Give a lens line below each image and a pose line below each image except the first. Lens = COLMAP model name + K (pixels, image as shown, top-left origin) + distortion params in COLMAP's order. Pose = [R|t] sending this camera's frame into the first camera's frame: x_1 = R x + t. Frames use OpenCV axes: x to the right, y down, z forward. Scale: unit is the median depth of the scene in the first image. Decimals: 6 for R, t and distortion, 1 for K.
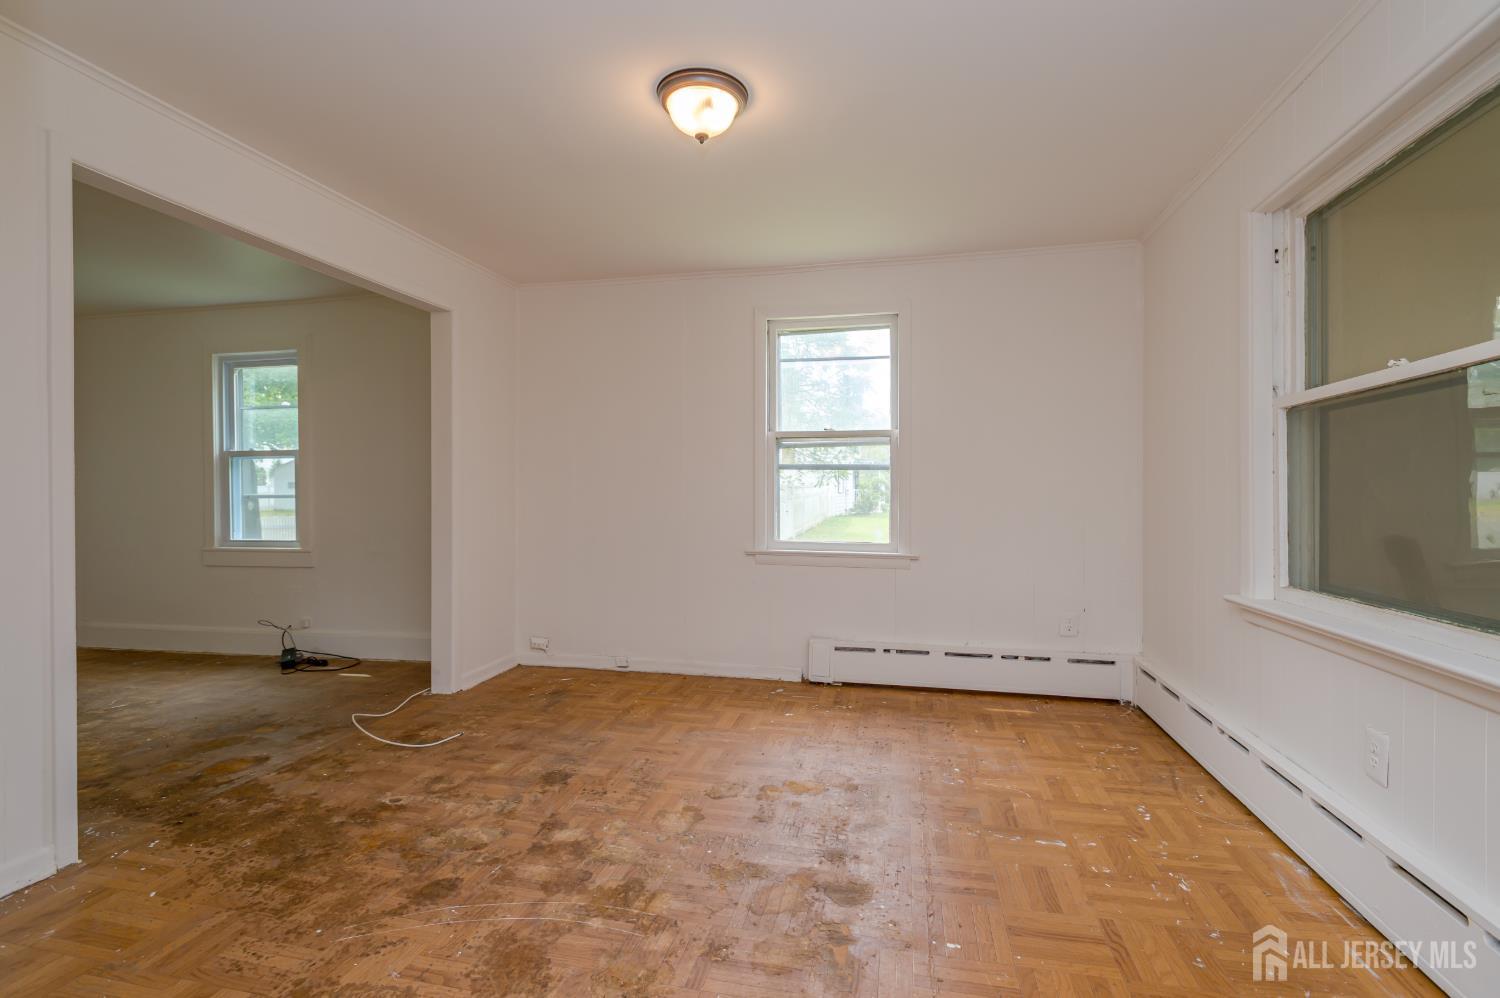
lens RADIAL K [[694.2, 0, 749.4], [0, 694.2, 491.2], [0, 0, 1]] dist [0.017555, -0.007114]
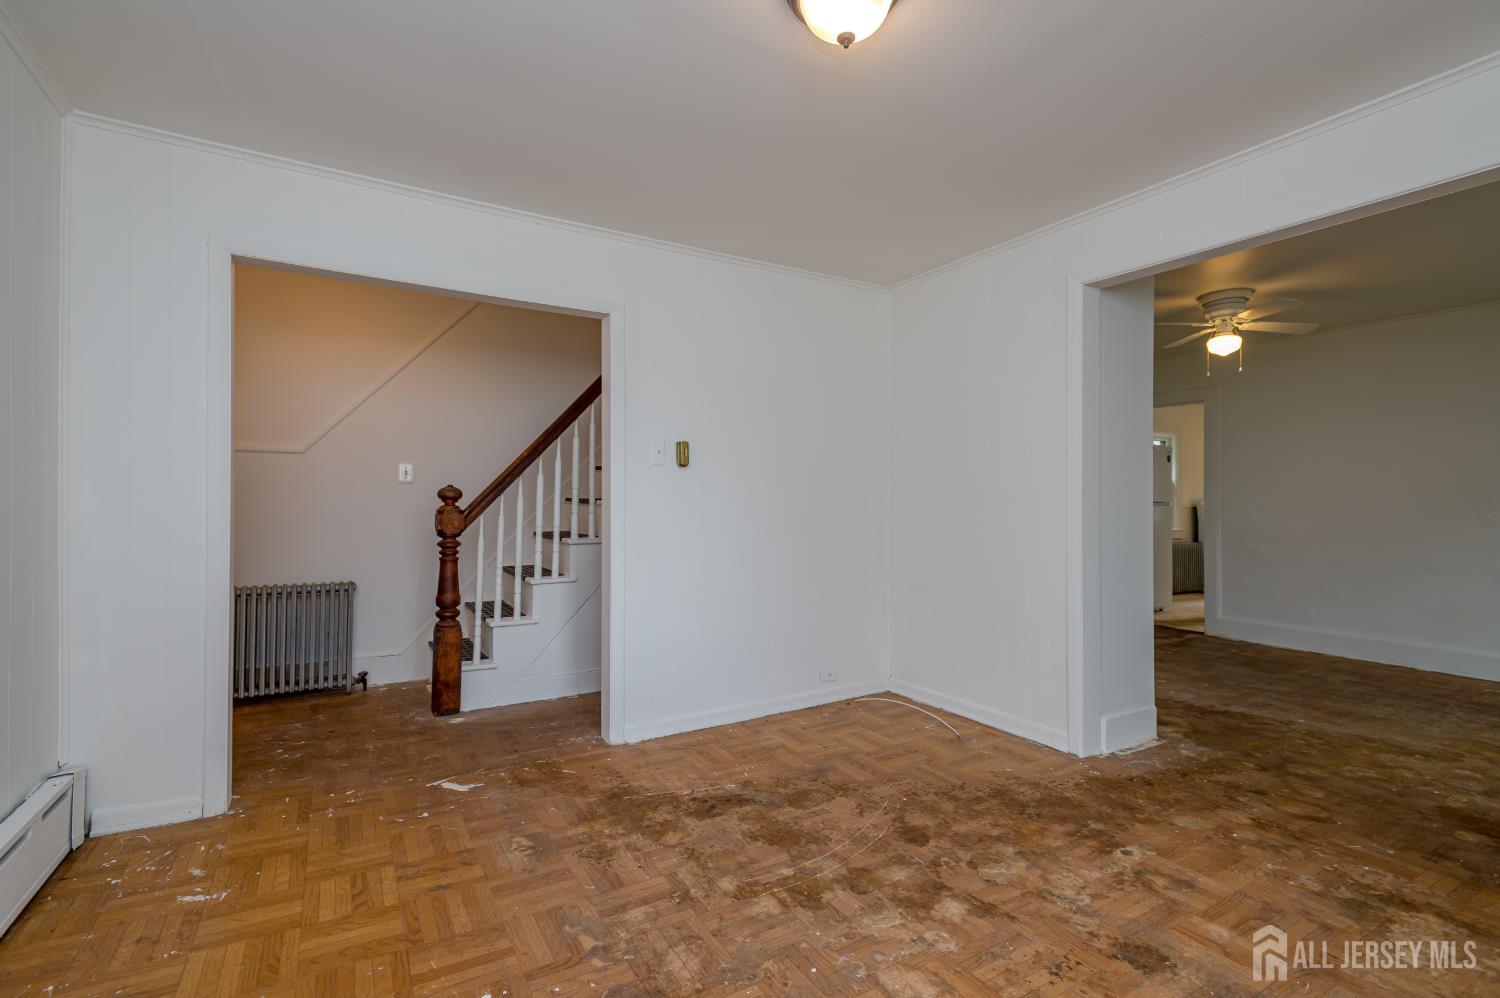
lens RADIAL K [[694.2, 0, 743.4], [0, 694.2, 491.7], [0, 0, 1]] dist [0.017555, -0.007114]
pose [[-0.731202, -0.009238, -0.682098, 0.458784], [-0.004348, 0.999951, -0.008881, -0.009943], [0.682147, -0.003528, -0.731207, 1.292793]]
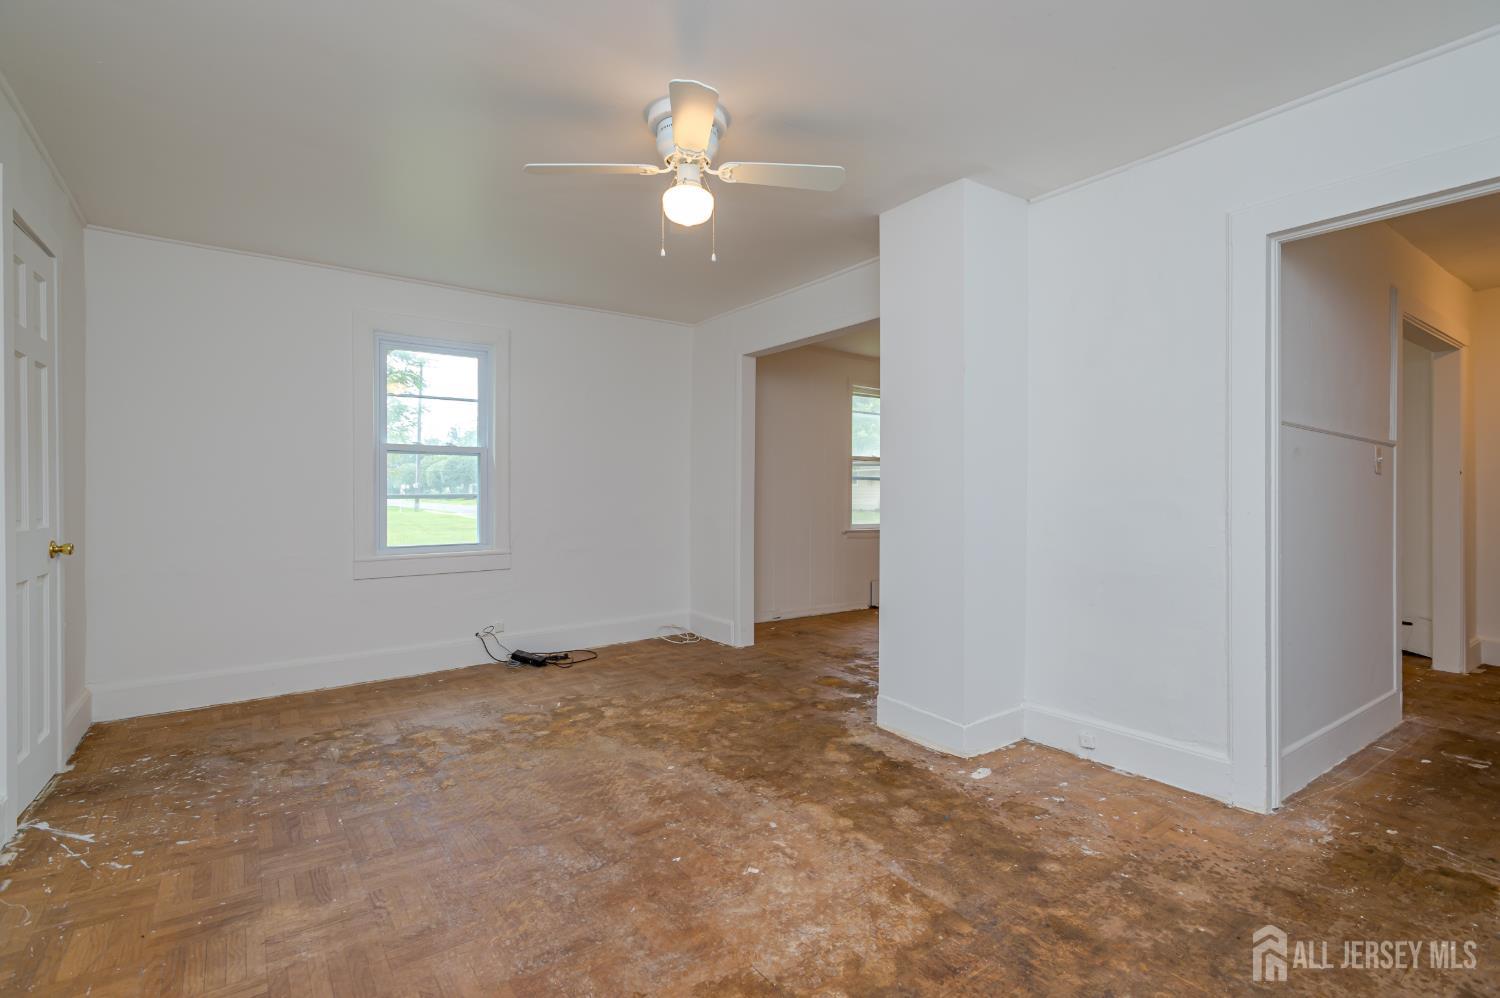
lens RADIAL K [[694.2, 0, 748.3], [0, 694.2, 497.3], [0, 0, 1]] dist [0.017555, -0.007114]
pose [[0.661105, -0.001872, 0.750291, -2.114379], [-0.002708, 0.999984, 0.004881, 0.005169], [-0.750289, -0.005259, 0.661089, 0.196258]]
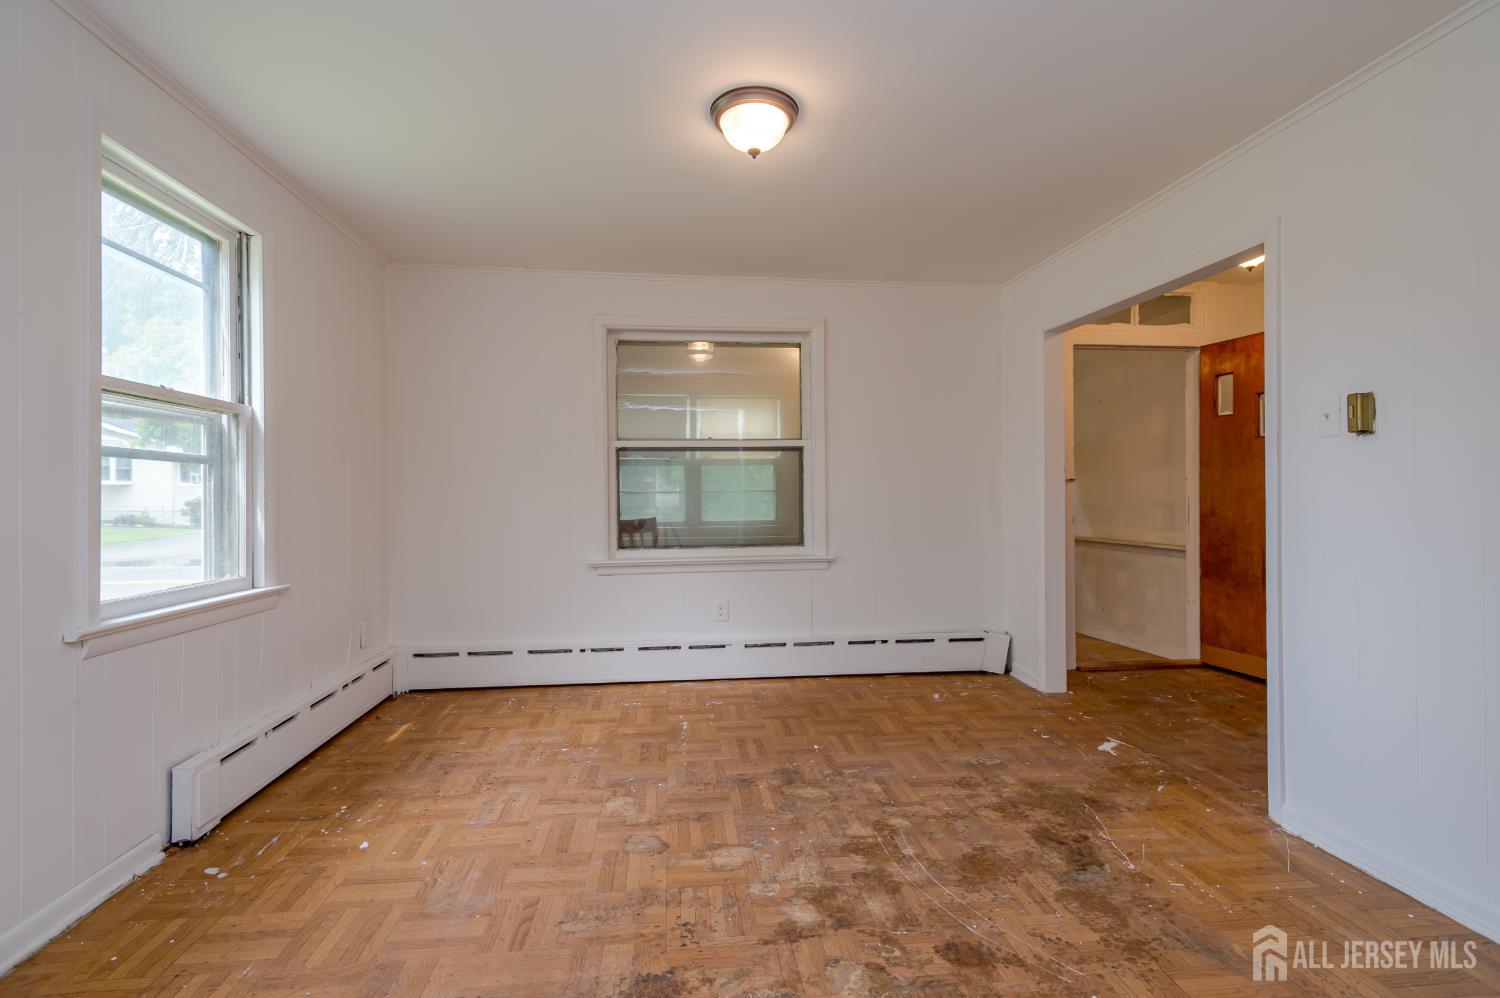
lens RADIAL K [[694.2, 0, 750.2], [0, 694.2, 490.9], [0, 0, 1]] dist [0.017555, -0.007114]
pose [[-0.332867, 0.001911, 0.942972, -0.906085], [0.004224, 0.999991, -0.000536, -0.005790], [-0.942964, 0.003804, -0.332872, 1.182685]]
